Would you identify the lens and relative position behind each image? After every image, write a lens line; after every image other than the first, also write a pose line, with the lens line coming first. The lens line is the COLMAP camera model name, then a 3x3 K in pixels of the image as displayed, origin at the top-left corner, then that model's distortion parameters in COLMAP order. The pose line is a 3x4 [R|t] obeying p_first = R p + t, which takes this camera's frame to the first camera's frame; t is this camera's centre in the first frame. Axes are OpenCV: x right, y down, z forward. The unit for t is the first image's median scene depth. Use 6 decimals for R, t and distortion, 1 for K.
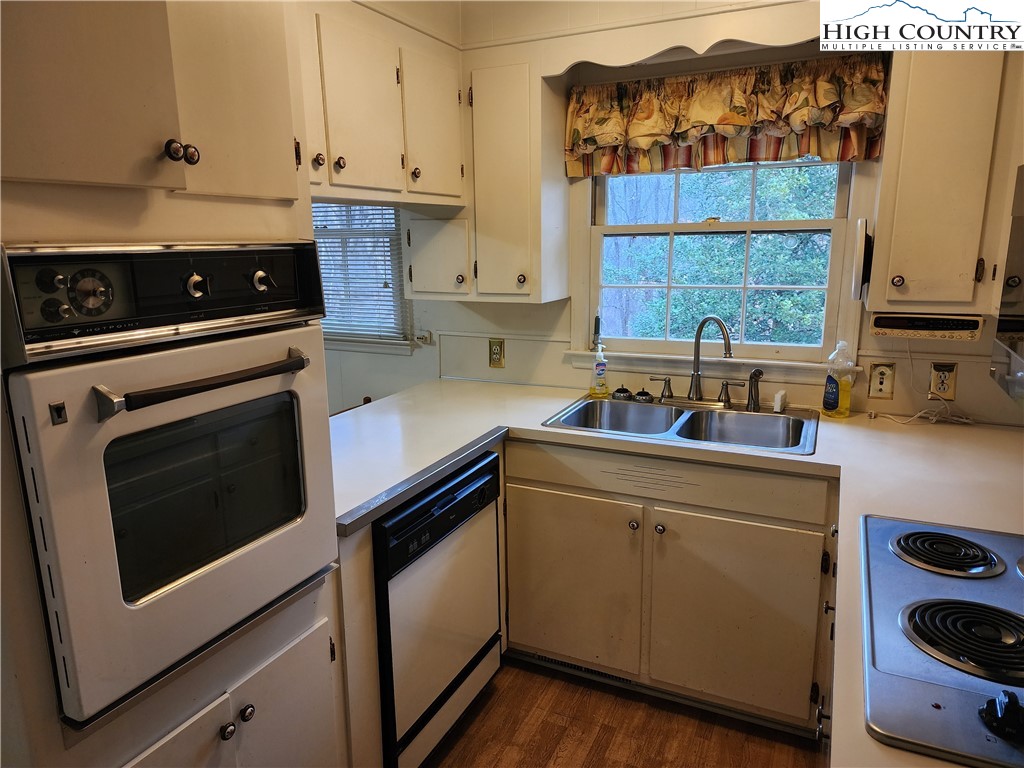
lens RADIAL K [[685.7, 0, 510.3], [0, 685.7, 388.6], [0, 0, 1]] dist [0.071115, -0.060137]
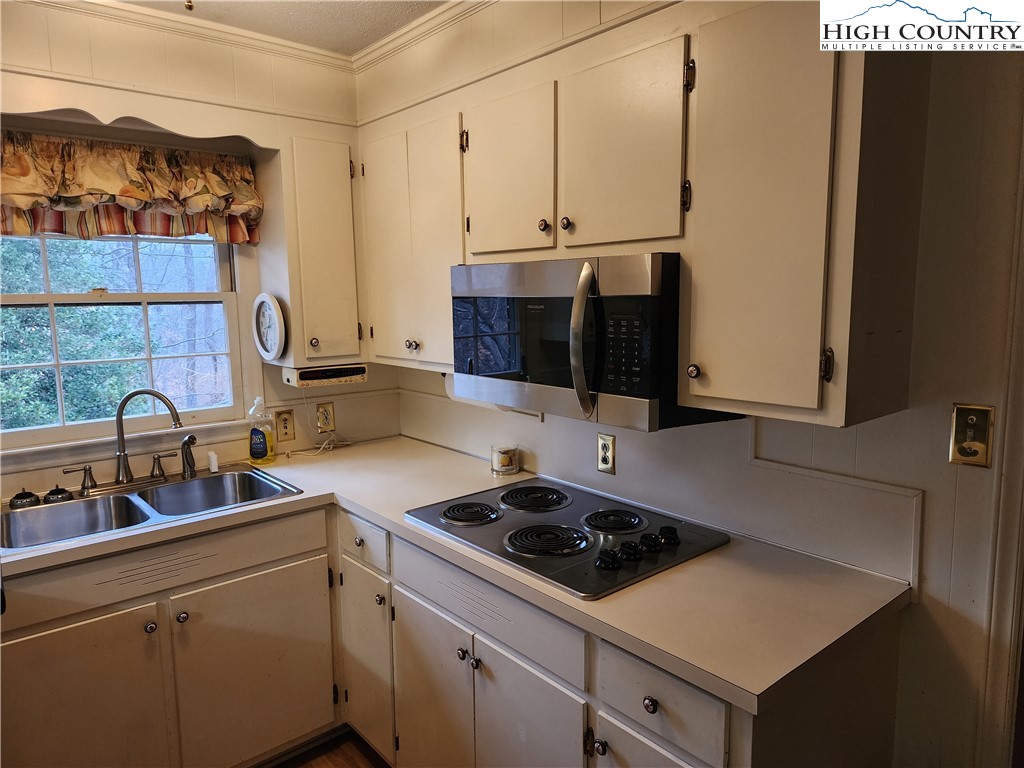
lens RADIAL K [[685.7, 0, 517.2], [0, 685.7, 380.6], [0, 0, 1]] dist [0.071115, -0.060137]
pose [[0.408347, -0.110128, 0.906159, -0.384794], [0.203806, 0.978636, 0.027094, -0.039133], [-0.889784, 0.173617, 0.422068, 0.135355]]
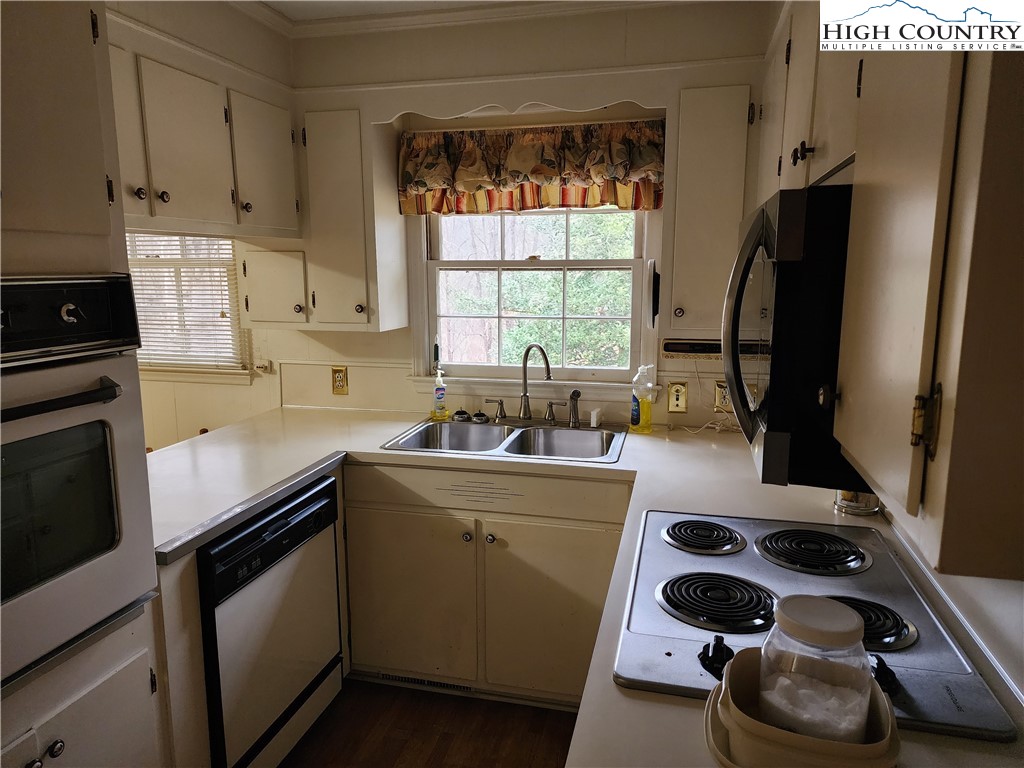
lens RADIAL K [[685.7, 0, 516.5], [0, 685.7, 379.8], [0, 0, 1]] dist [0.071115, -0.060137]
pose [[0.980506, -0.021204, 0.195342, 0.048013], [0.031613, 0.998233, -0.050321, 0.009040], [-0.193930, 0.055515, 0.979443, -0.075003]]
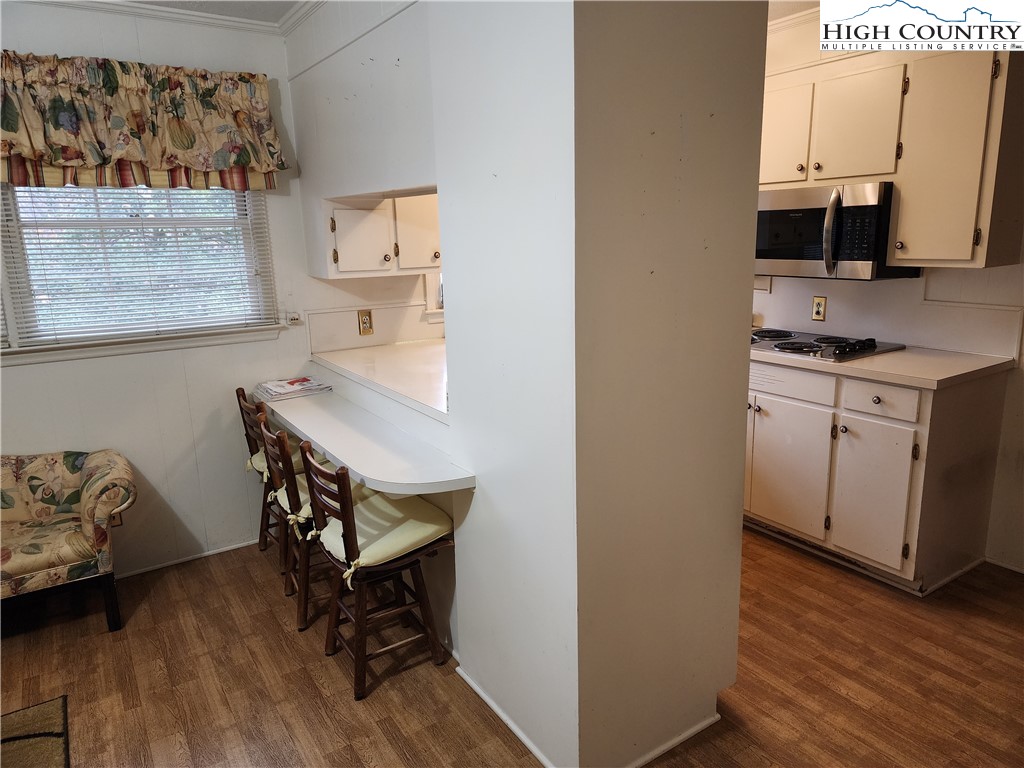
lens RADIAL K [[685.7, 0, 518.8], [0, 685.7, 374.1], [0, 0, 1]] dist [0.071115, -0.060137]
pose [[0.513969, -0.175495, 0.839665, -1.139864], [0.200270, 0.976347, 0.081475, -0.010311], [-0.834103, 0.126284, 0.536958, 0.185308]]
